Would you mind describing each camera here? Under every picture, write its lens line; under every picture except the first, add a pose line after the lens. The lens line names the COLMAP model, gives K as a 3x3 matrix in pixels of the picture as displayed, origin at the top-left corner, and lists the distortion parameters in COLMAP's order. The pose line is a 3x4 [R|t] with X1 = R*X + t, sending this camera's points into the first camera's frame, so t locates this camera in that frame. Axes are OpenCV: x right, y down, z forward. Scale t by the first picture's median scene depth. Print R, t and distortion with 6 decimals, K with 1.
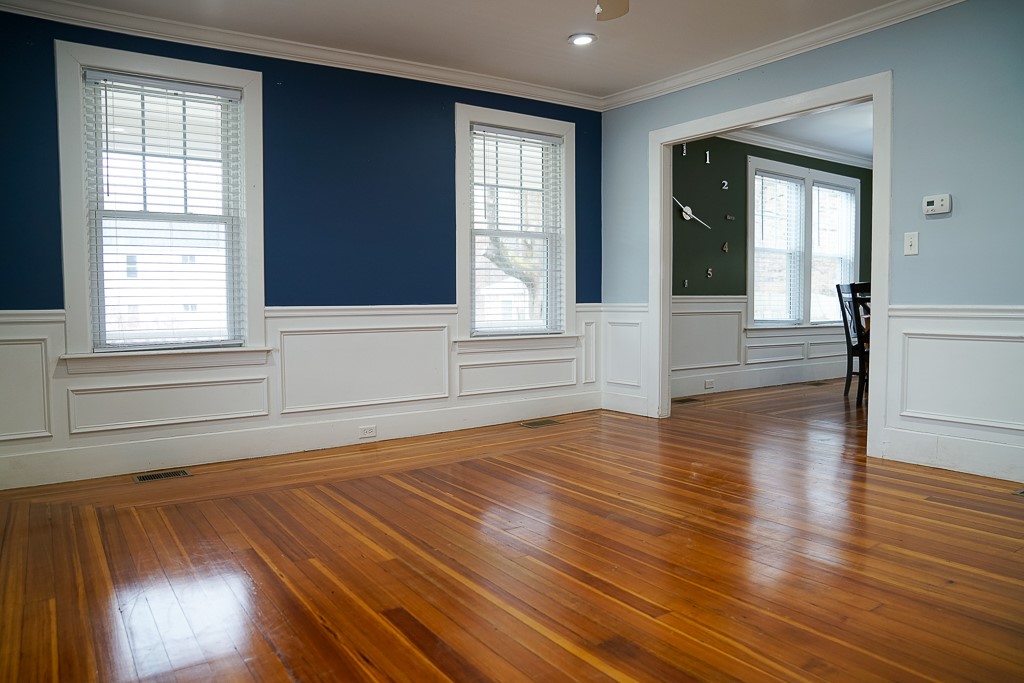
lens RADIAL K [[712.6, 0, 512.0], [0, 712.6, 341.5], [0, 0, 1]] dist [-0.057540, 0.001889]
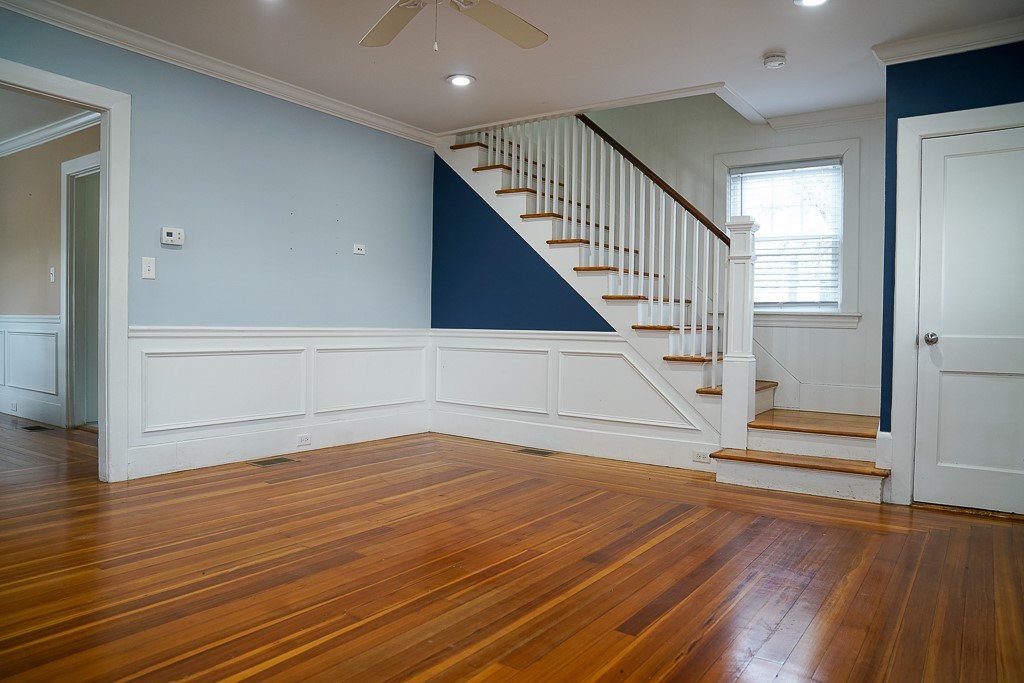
lens RADIAL K [[706.5, 0, 509.7], [0, 706.5, 343.8], [0, 0, 1]] dist [-0.128798, 0.091588]
pose [[-0.348907, -0.021744, 0.936905, -0.600438], [0.041277, 0.998404, 0.038543, -0.043558], [-0.936248, 0.052121, -0.347453, 0.862614]]
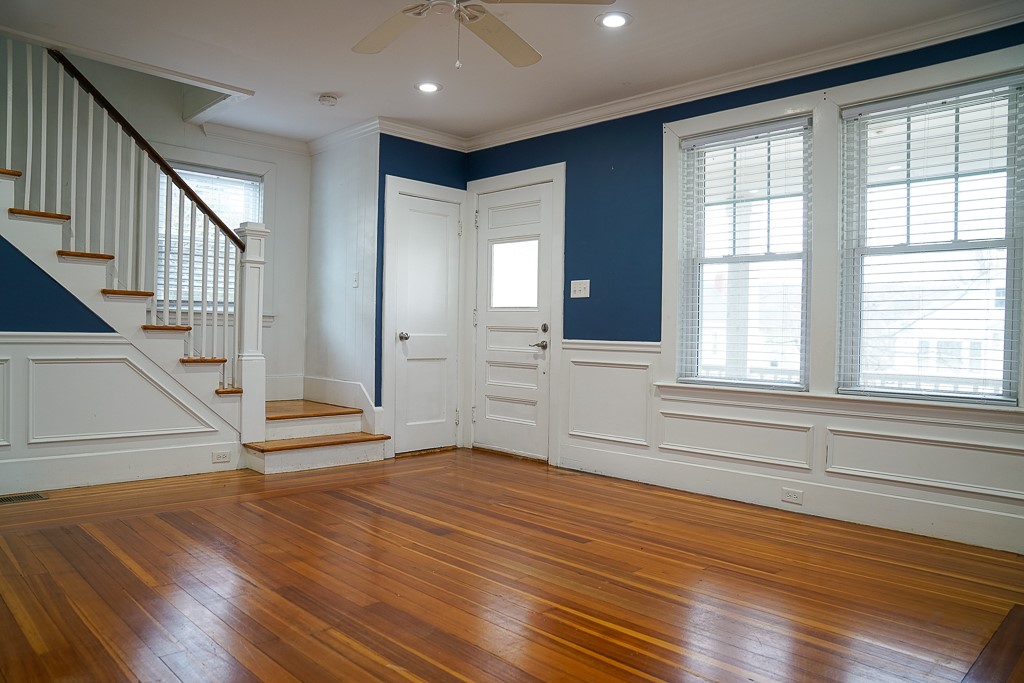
lens RADIAL K [[706.5, 0, 509.7], [0, 706.5, 343.8], [0, 0, 1]] dist [-0.128798, 0.091588]
pose [[-0.983693, -0.010031, -0.179574, 0.155368], [-0.024009, 0.996831, 0.075837, -0.087527], [0.178244, 0.078912, -0.980817, 1.403923]]
